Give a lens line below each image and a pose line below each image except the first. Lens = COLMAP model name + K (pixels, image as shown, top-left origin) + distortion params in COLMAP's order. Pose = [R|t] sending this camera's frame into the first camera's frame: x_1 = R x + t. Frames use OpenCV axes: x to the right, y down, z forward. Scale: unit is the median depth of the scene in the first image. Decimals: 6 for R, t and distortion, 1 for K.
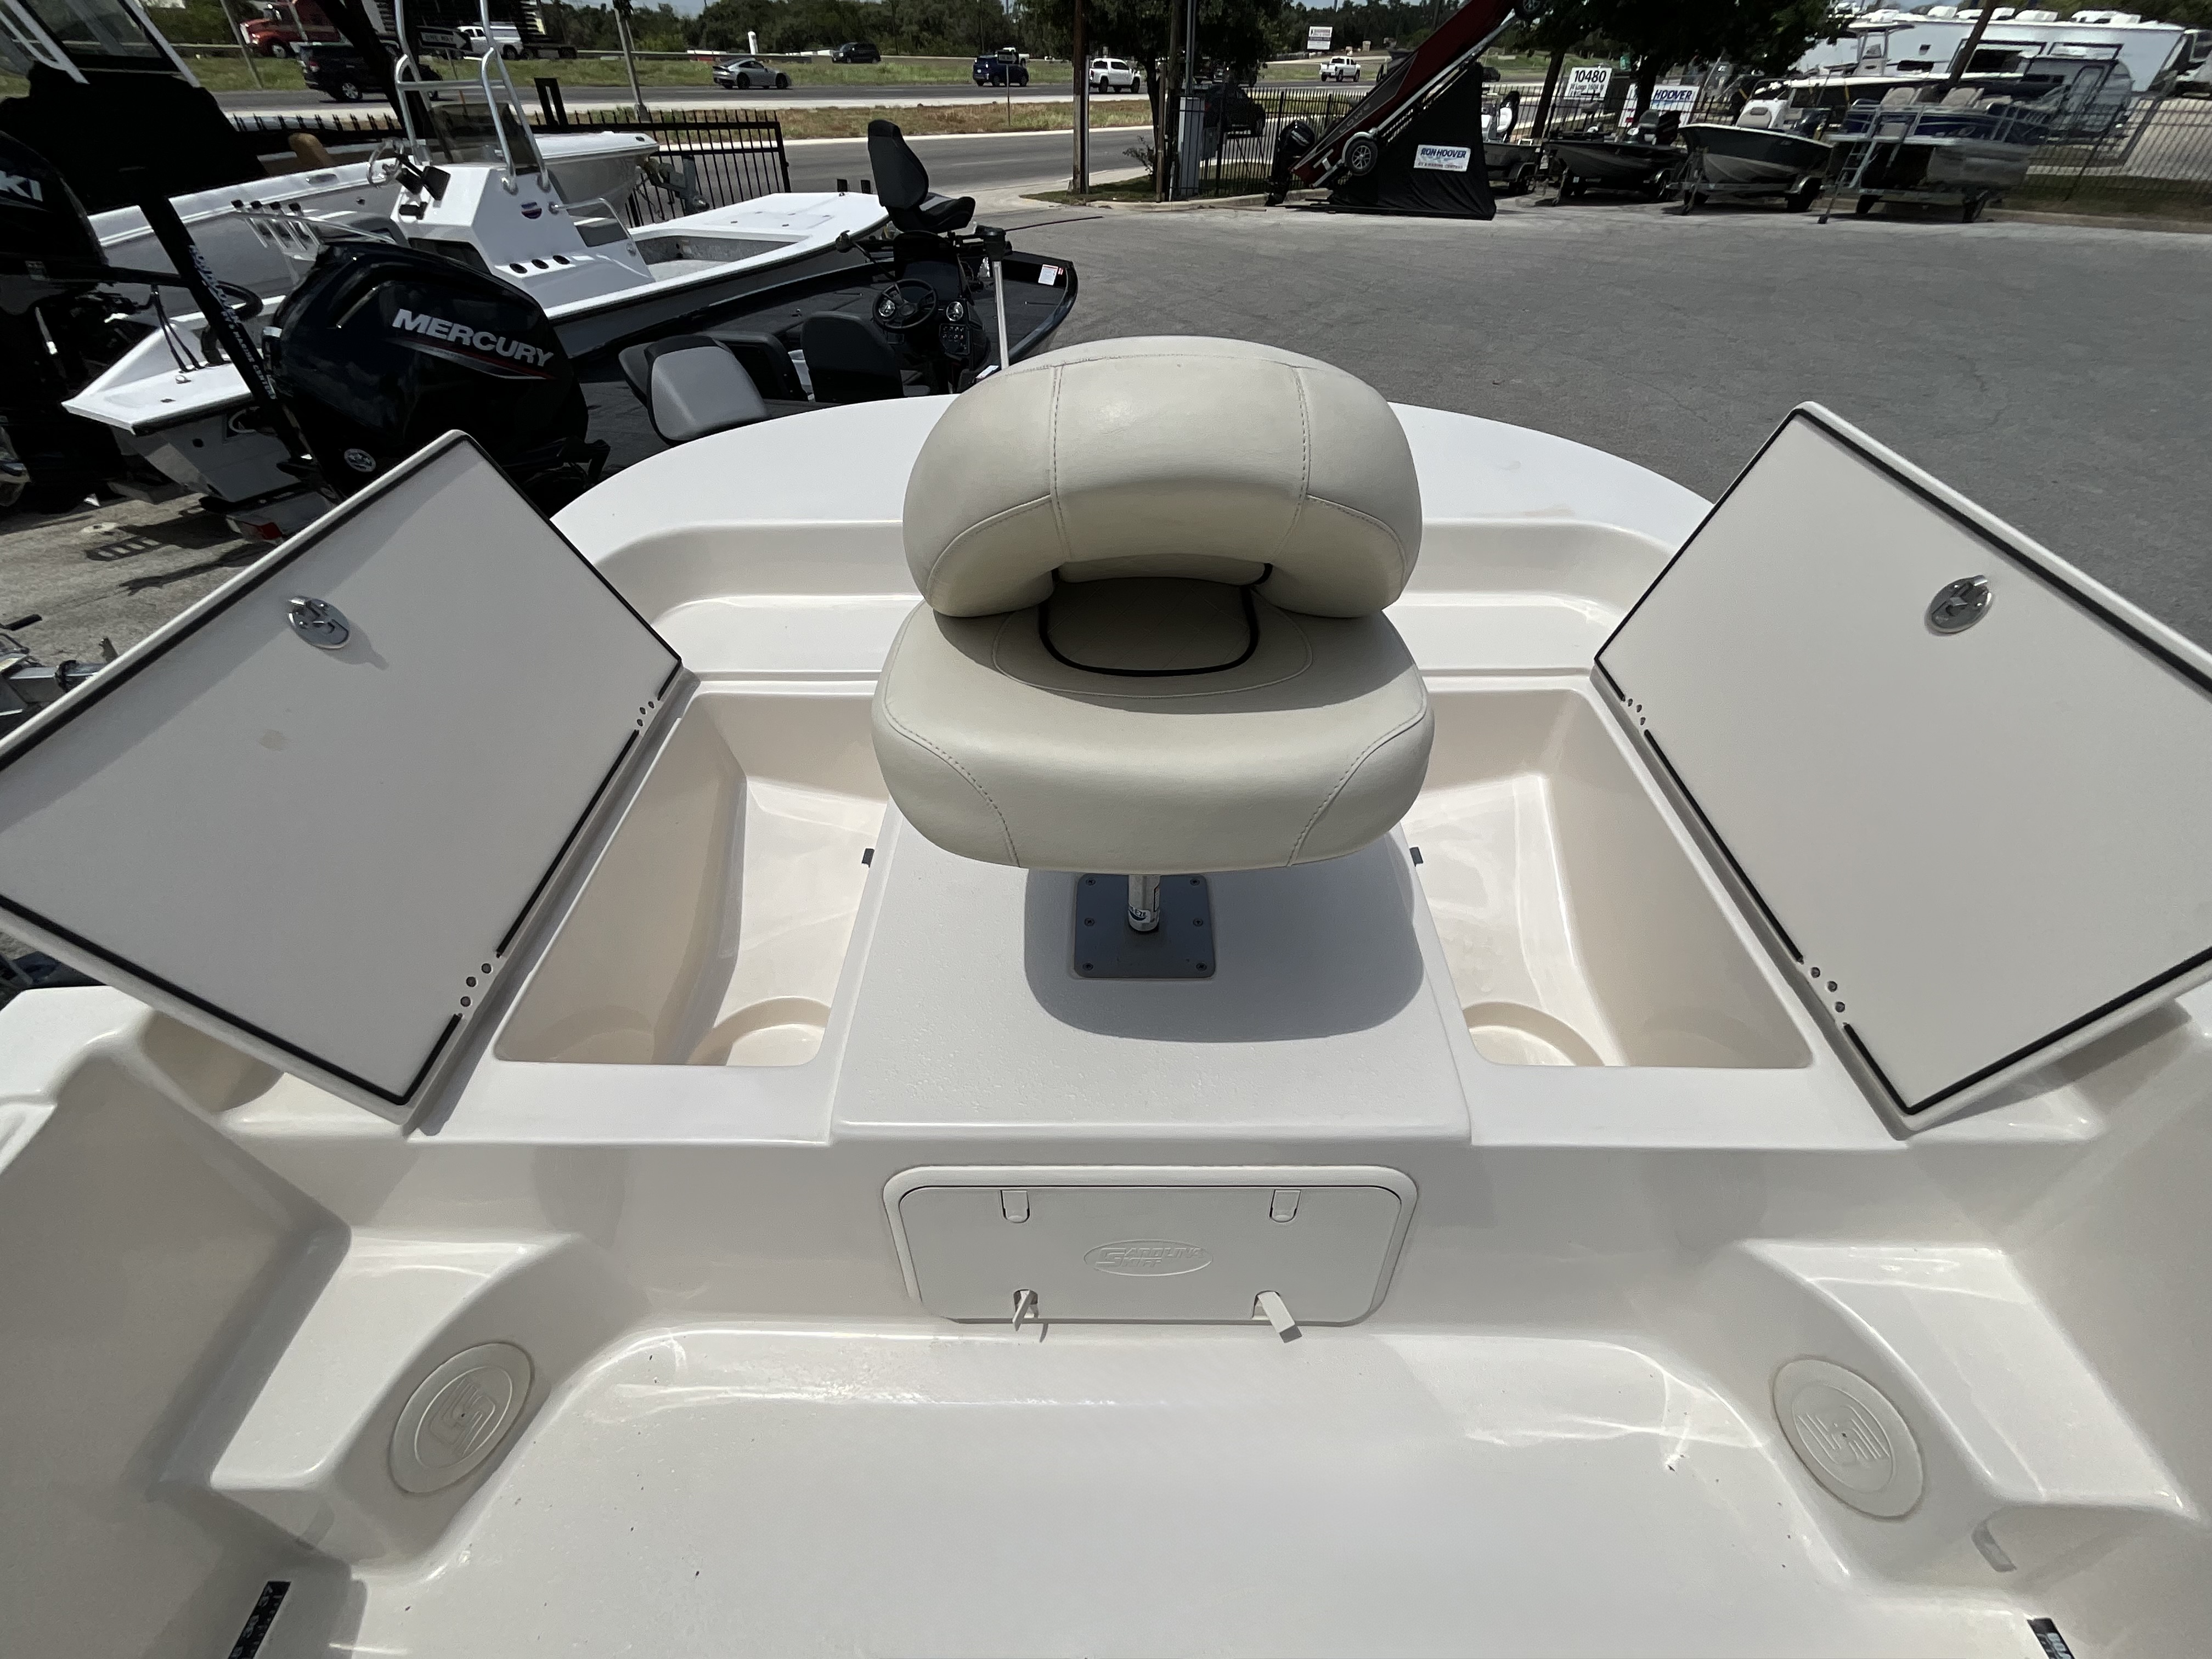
lens RADIAL K [[898.6, 0, 1109.9], [0, 898.6, 834.2], [0, 0, 1]] dist [-0.002841, -0.000957]
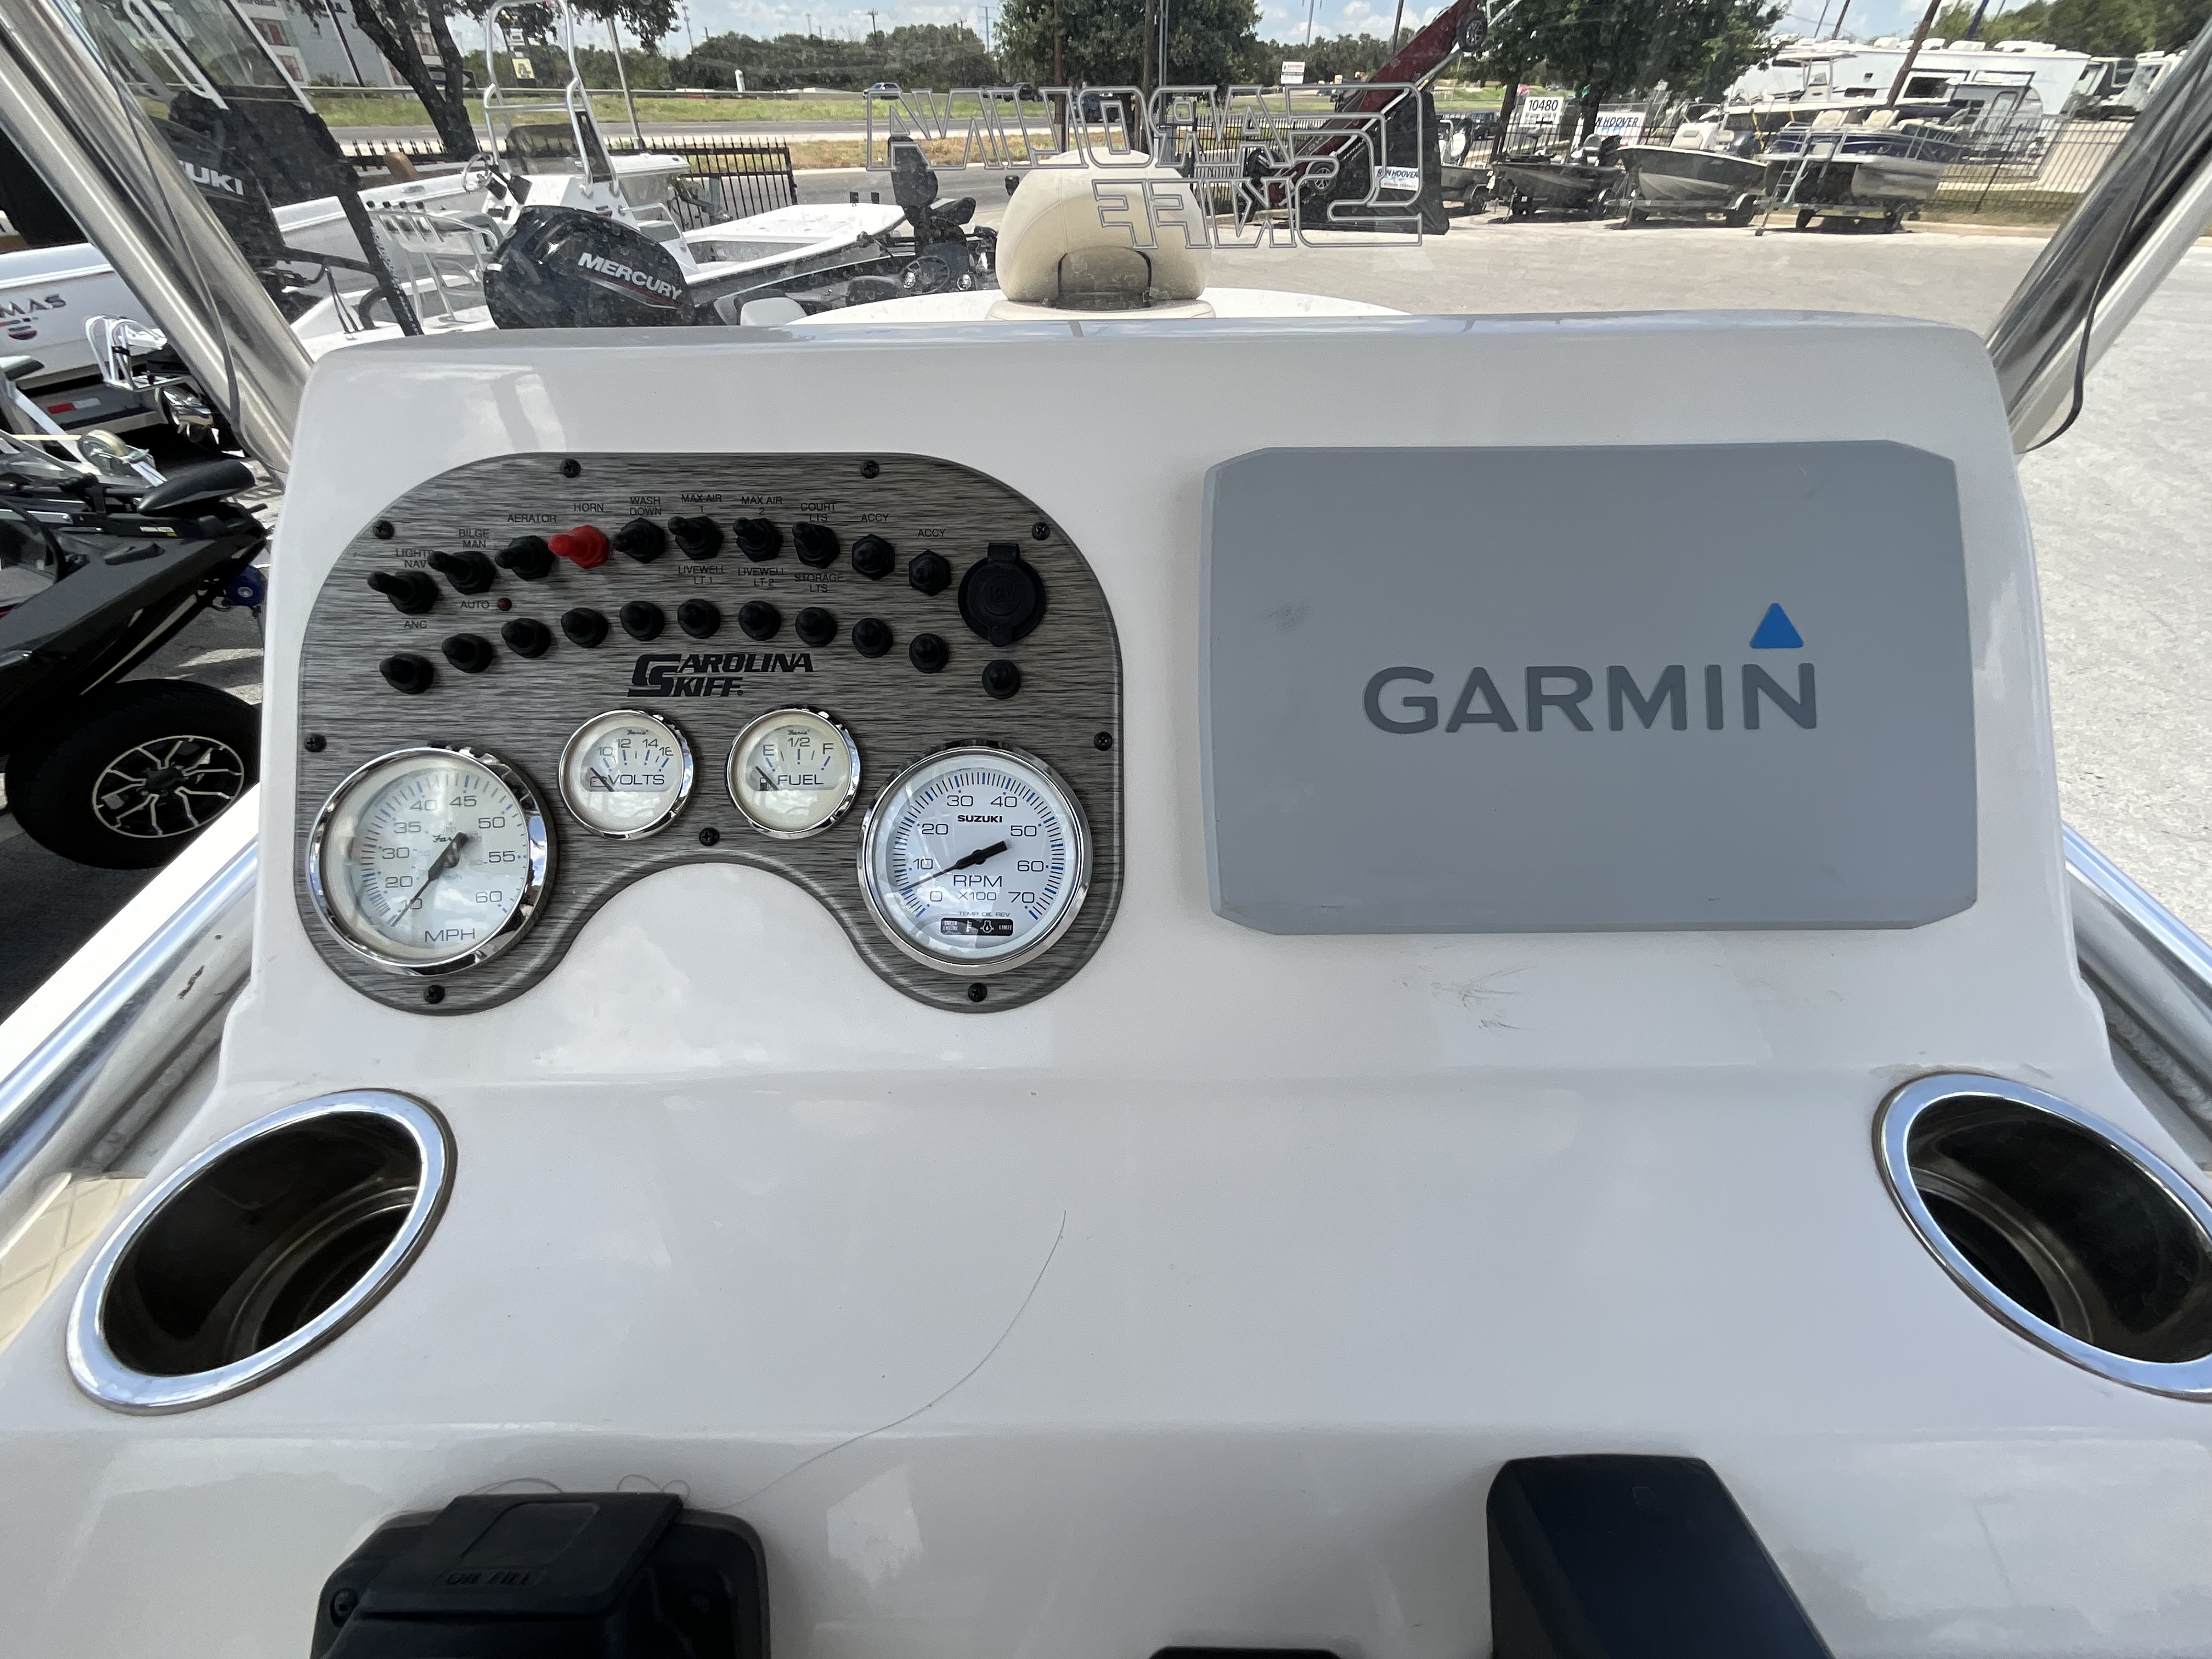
lens RADIAL K [[897.9, 0, 1105.5], [0, 897.9, 836.4], [0, 0, 1]] dist [0.006568, -0.004528]
pose [[0.999888, -0.013098, 0.007219, 0.000526], [0.013268, 0.999622, -0.024082, 0.053789], [-0.006901, 0.024175, 0.999684, -0.057028]]
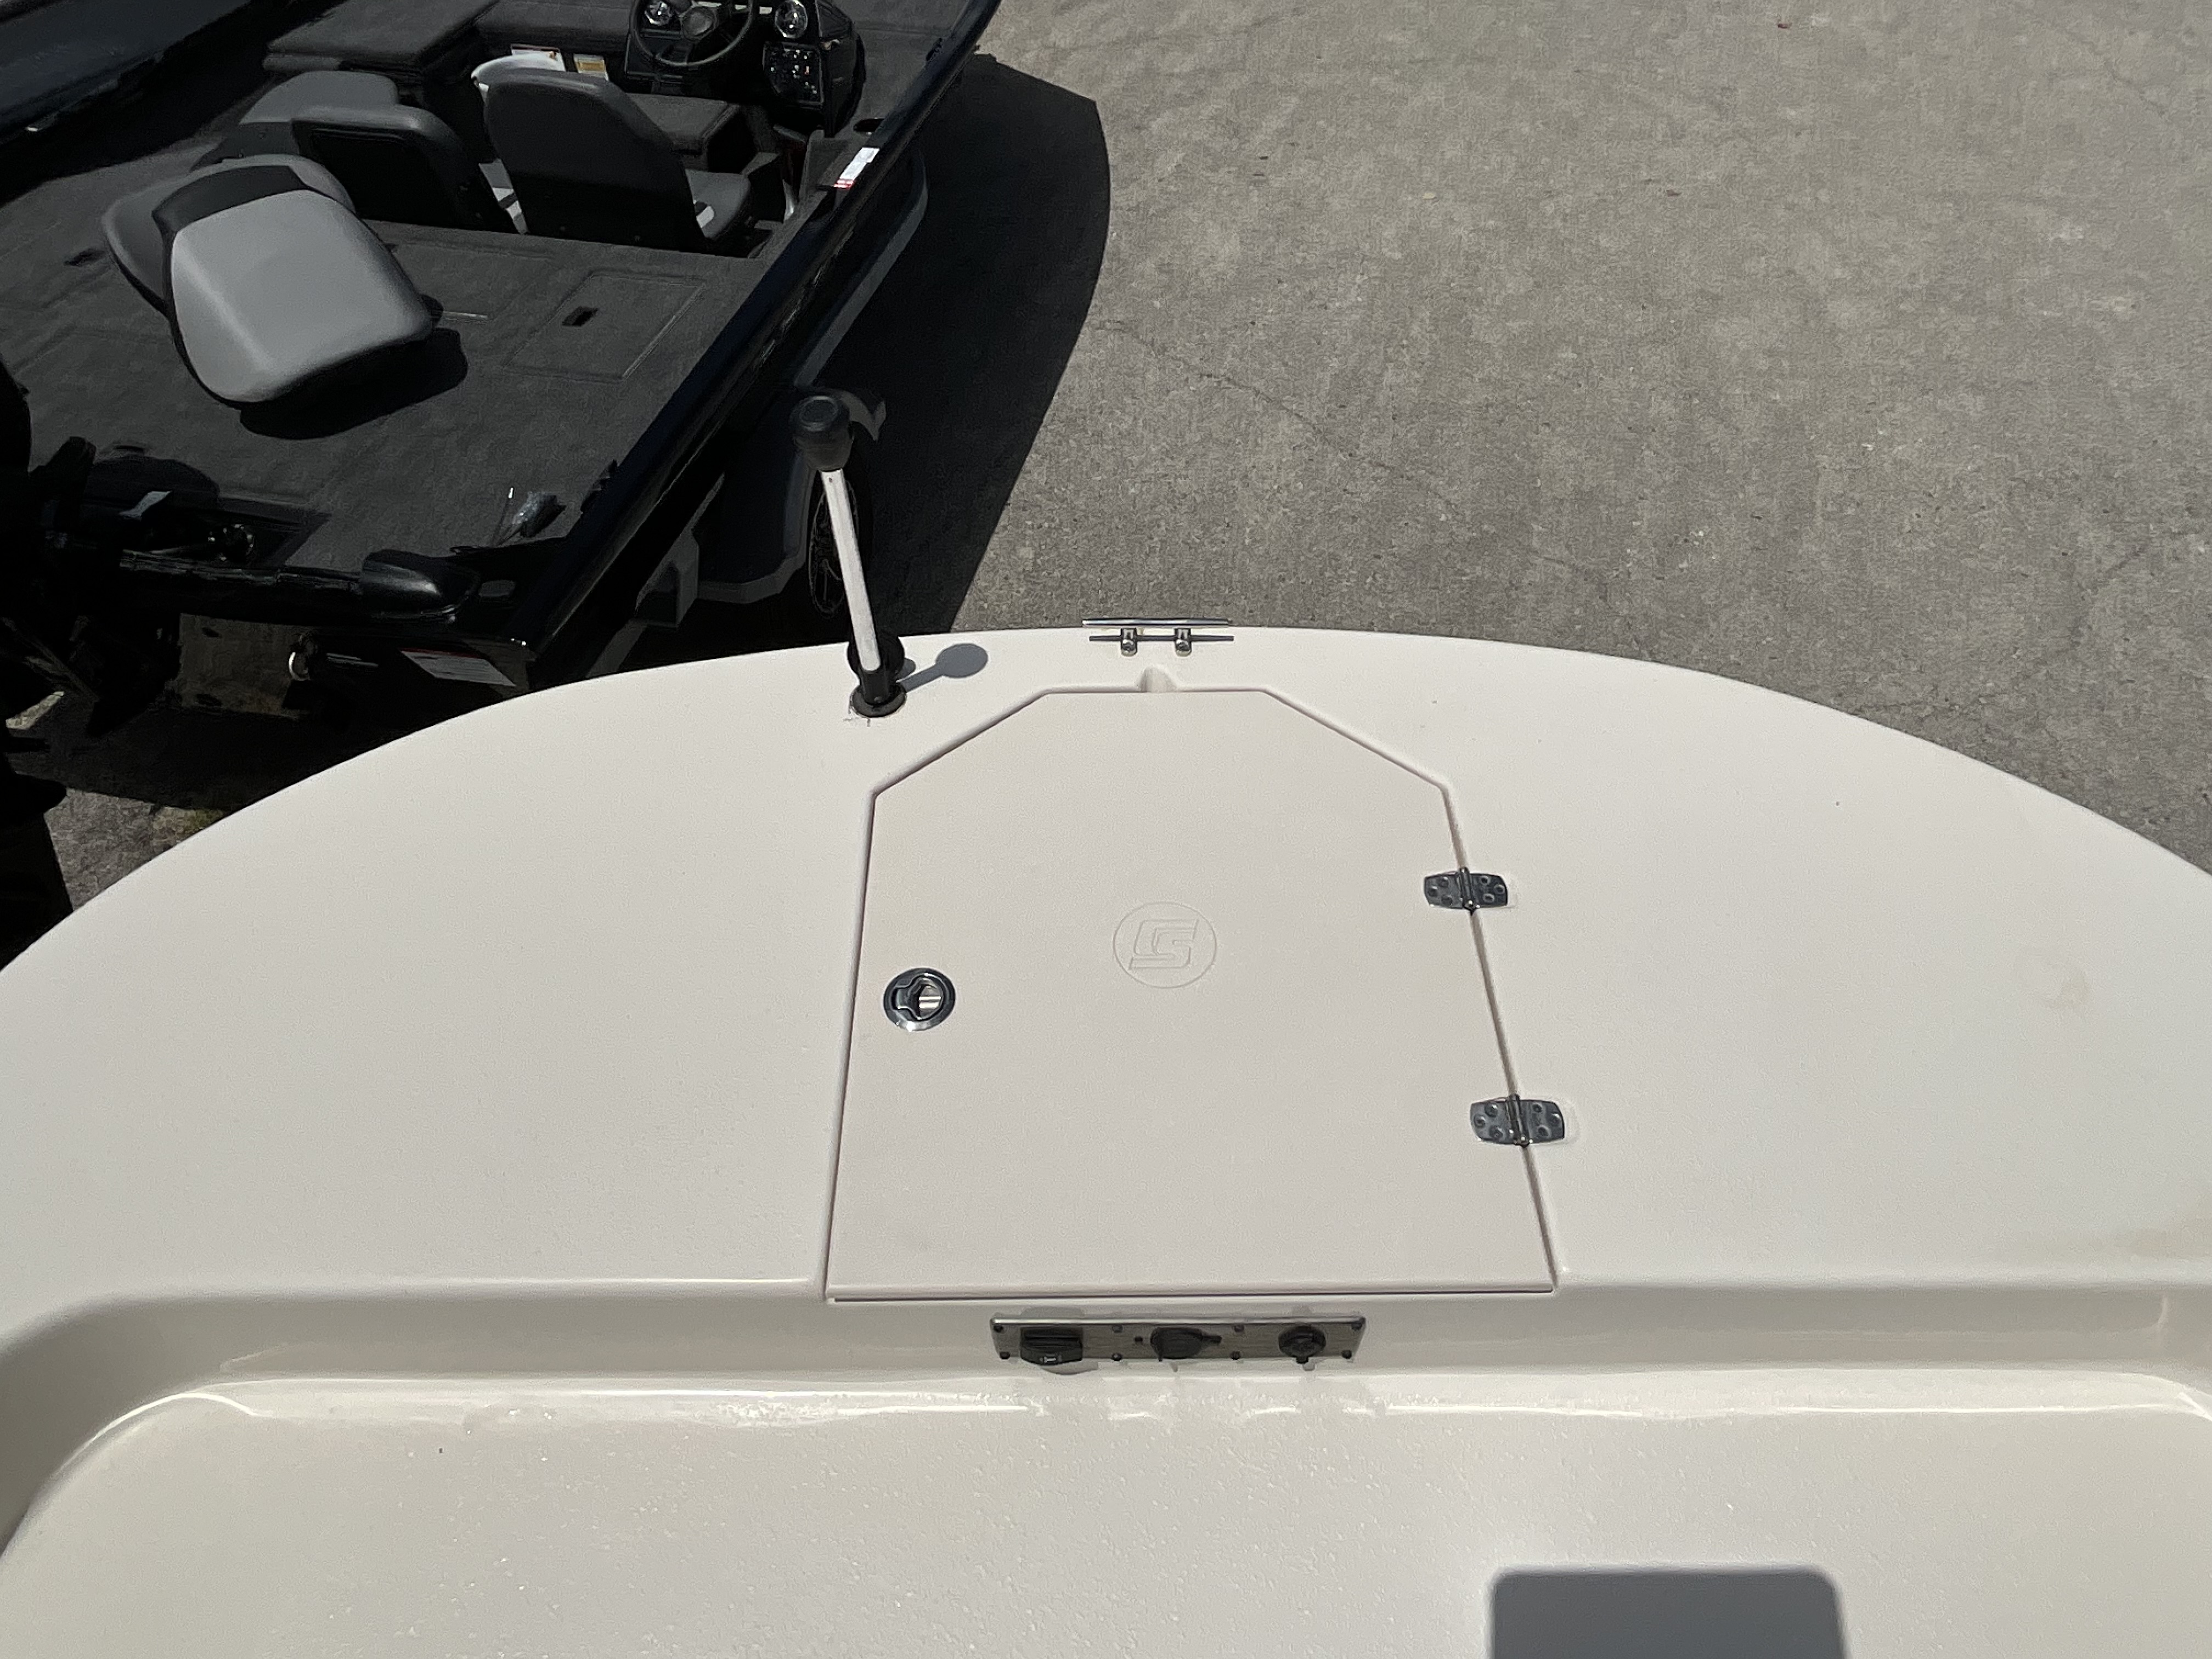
lens RADIAL K [[1369.6, 0, 1108.4], [0, 1369.6, 829.9], [0, 0, 1]] dist [-0.000241, 0.005475]
pose [[0.999852, -0.015377, 0.007687, -0.001928], [0.014147, 0.990003, 0.140336, -0.084673], [-0.009768, -0.140207, 0.990074, 0.056895]]
